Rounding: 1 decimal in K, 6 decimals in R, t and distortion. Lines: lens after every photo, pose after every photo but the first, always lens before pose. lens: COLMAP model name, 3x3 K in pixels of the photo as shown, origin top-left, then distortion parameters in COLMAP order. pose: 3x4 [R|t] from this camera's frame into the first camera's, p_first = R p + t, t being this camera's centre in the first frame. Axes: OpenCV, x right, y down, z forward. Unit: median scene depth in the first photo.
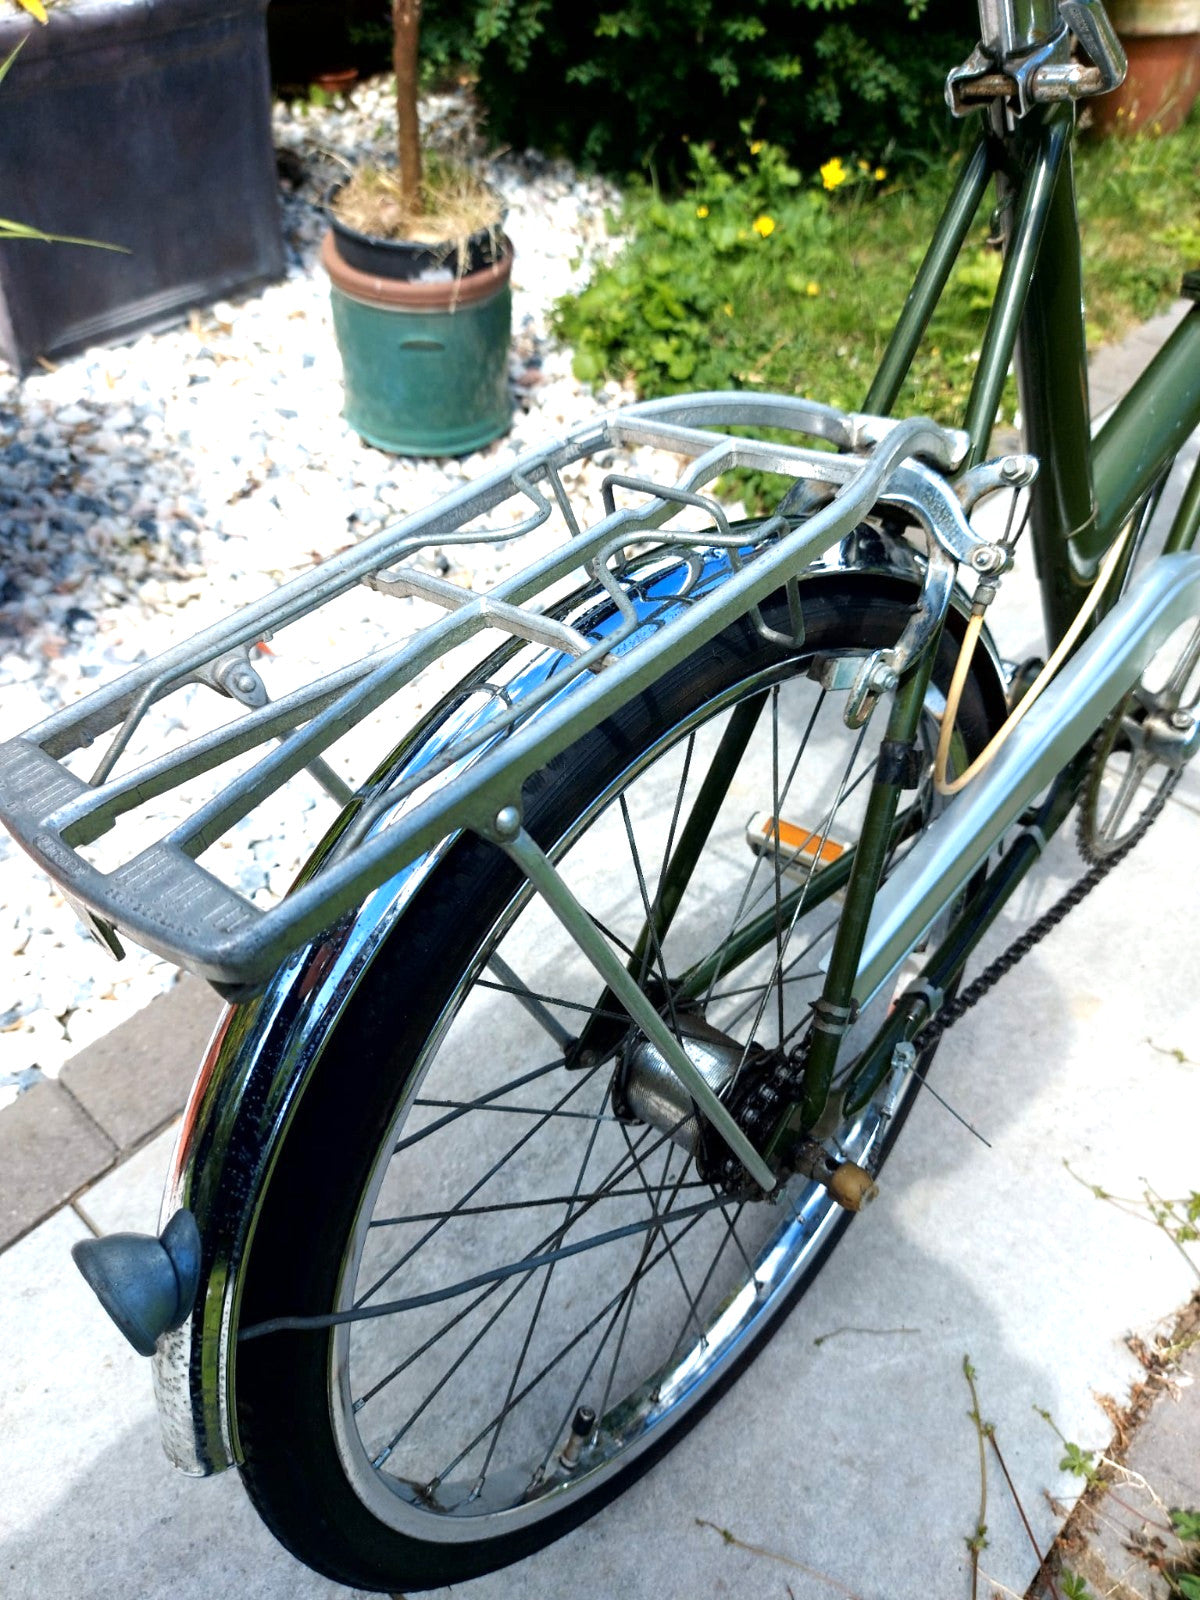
lens RADIAL K [[1161.2, 0, 607.4], [0, 1161.2, 829.6], [0, 0, 1]] dist [0.038471, -0.049483]
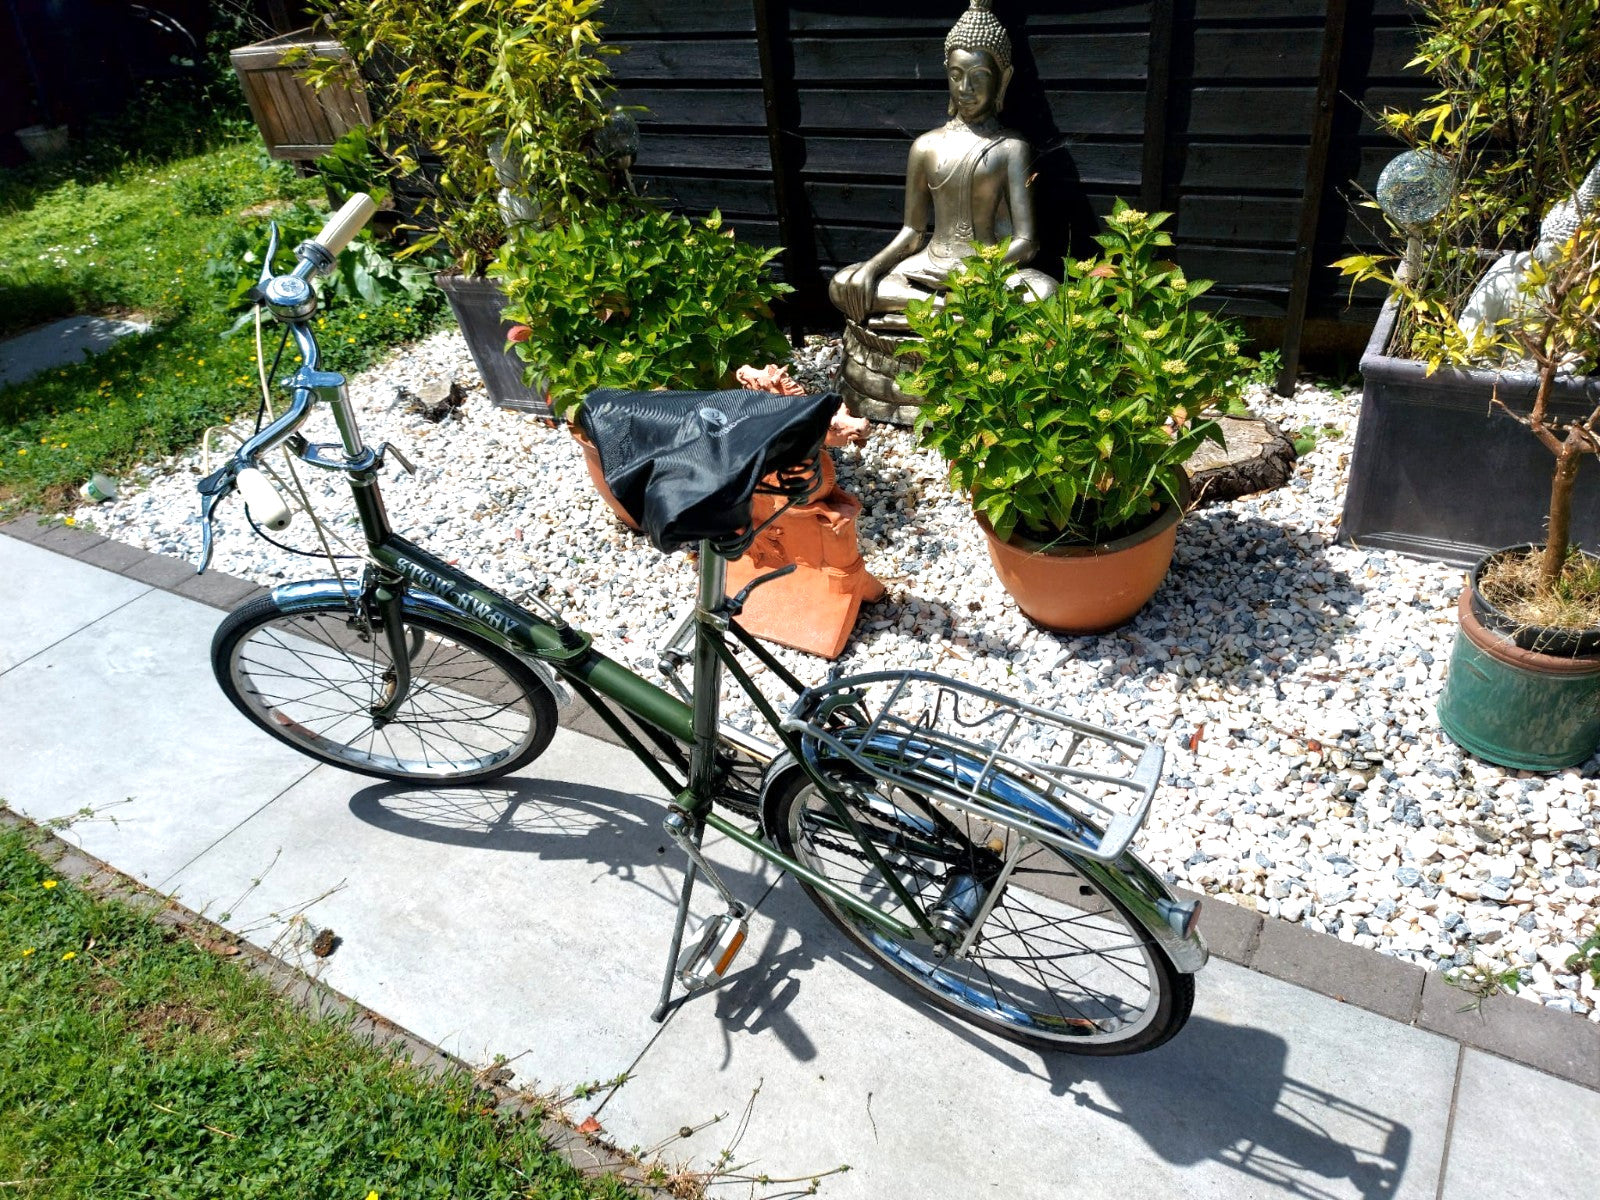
lens RADIAL K [[1146.7, 0, 797.3], [0, 1146.7, 624.9], [0, 0, 1]] dist [0.061715, -0.075563]
pose [[0.189261, 0.528605, -0.827500, 0.711822], [-0.630821, 0.711276, 0.310084, -0.369745], [0.752493, 0.463318, 0.468072, -0.177517]]
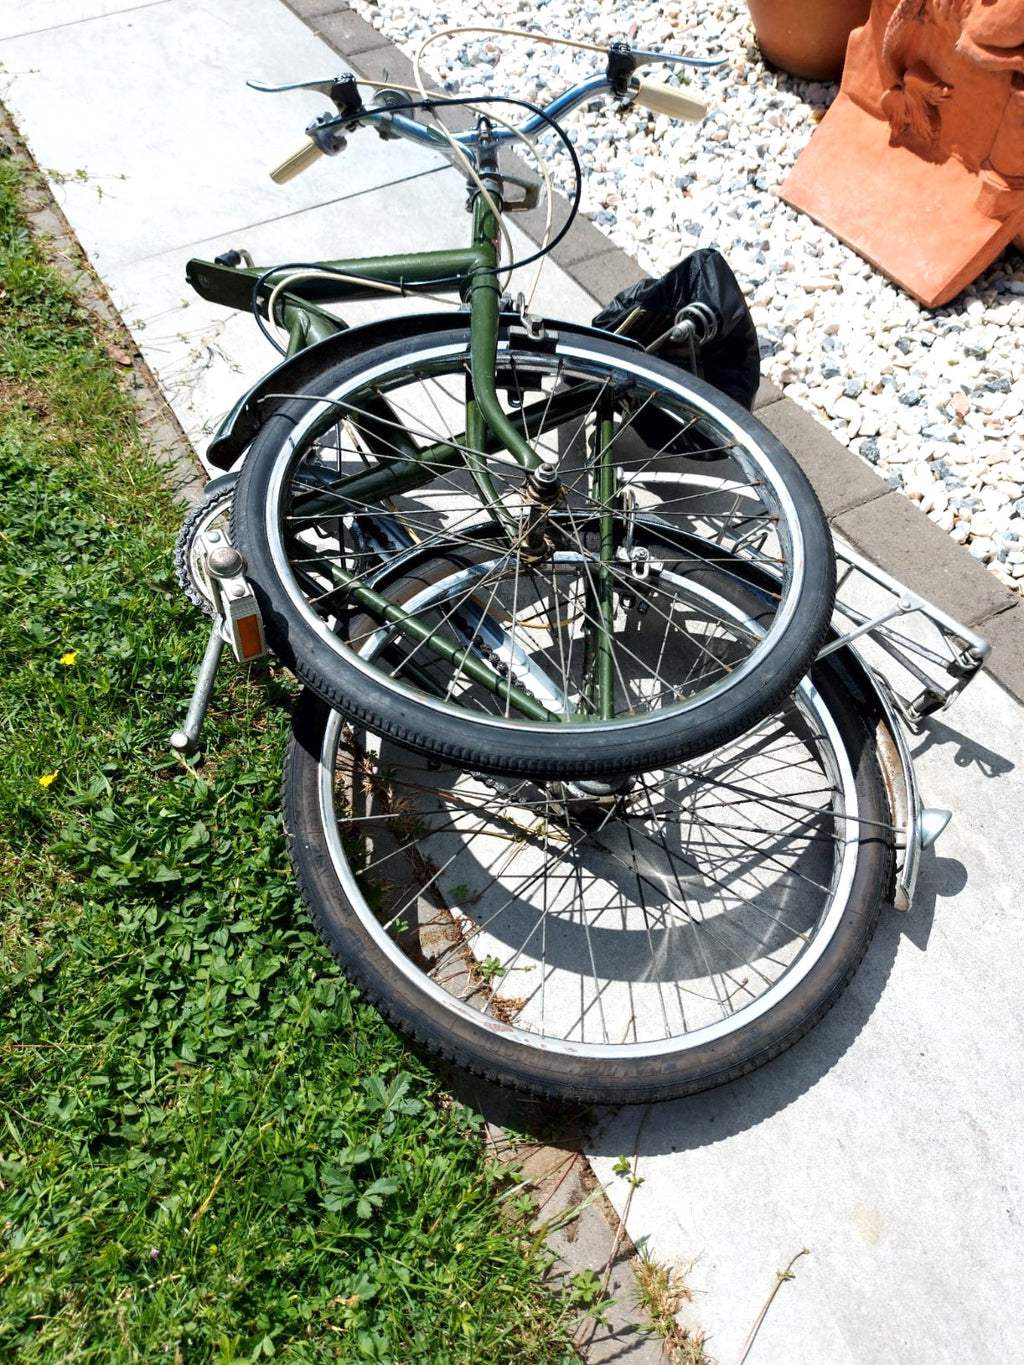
lens RADIAL K [[990.7, 0, 509.0], [0, 990.7, 685.2], [0, 0, 1]] dist [0.038471, -0.049483]
pose [[-0.323574, 0.768707, -0.551715, 0.407457], [-0.661783, 0.232885, 0.712607, -0.219066], [0.676272, 0.595696, 0.433361, 0.136136]]
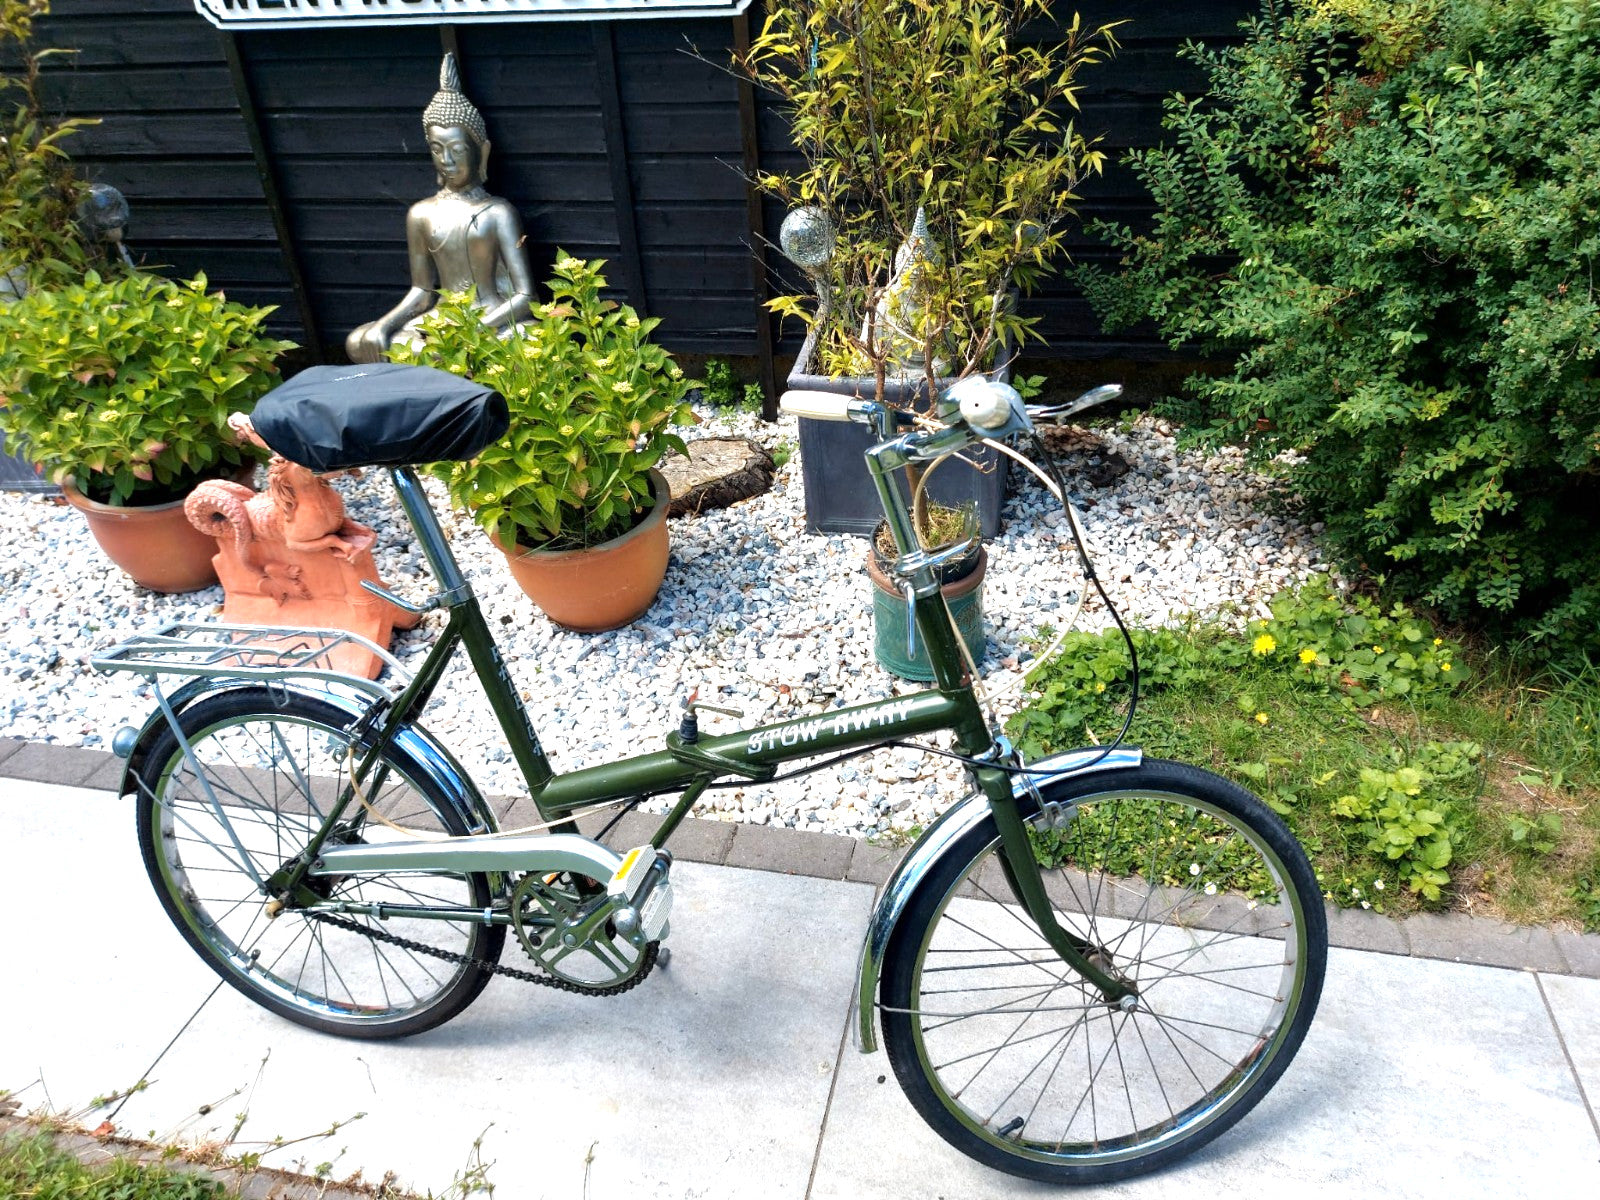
lens RADIAL K [[1146.7, 0, 811.5], [0, 1146.7, 627.1], [0, 0, 1]] dist [0.061715, -0.075563]
pose [[0.494182, 0.430092, -0.755516, 0.982018], [-0.588443, 0.805193, 0.073472, -0.442820], [0.639937, 0.408270, 0.650997, -0.087819]]
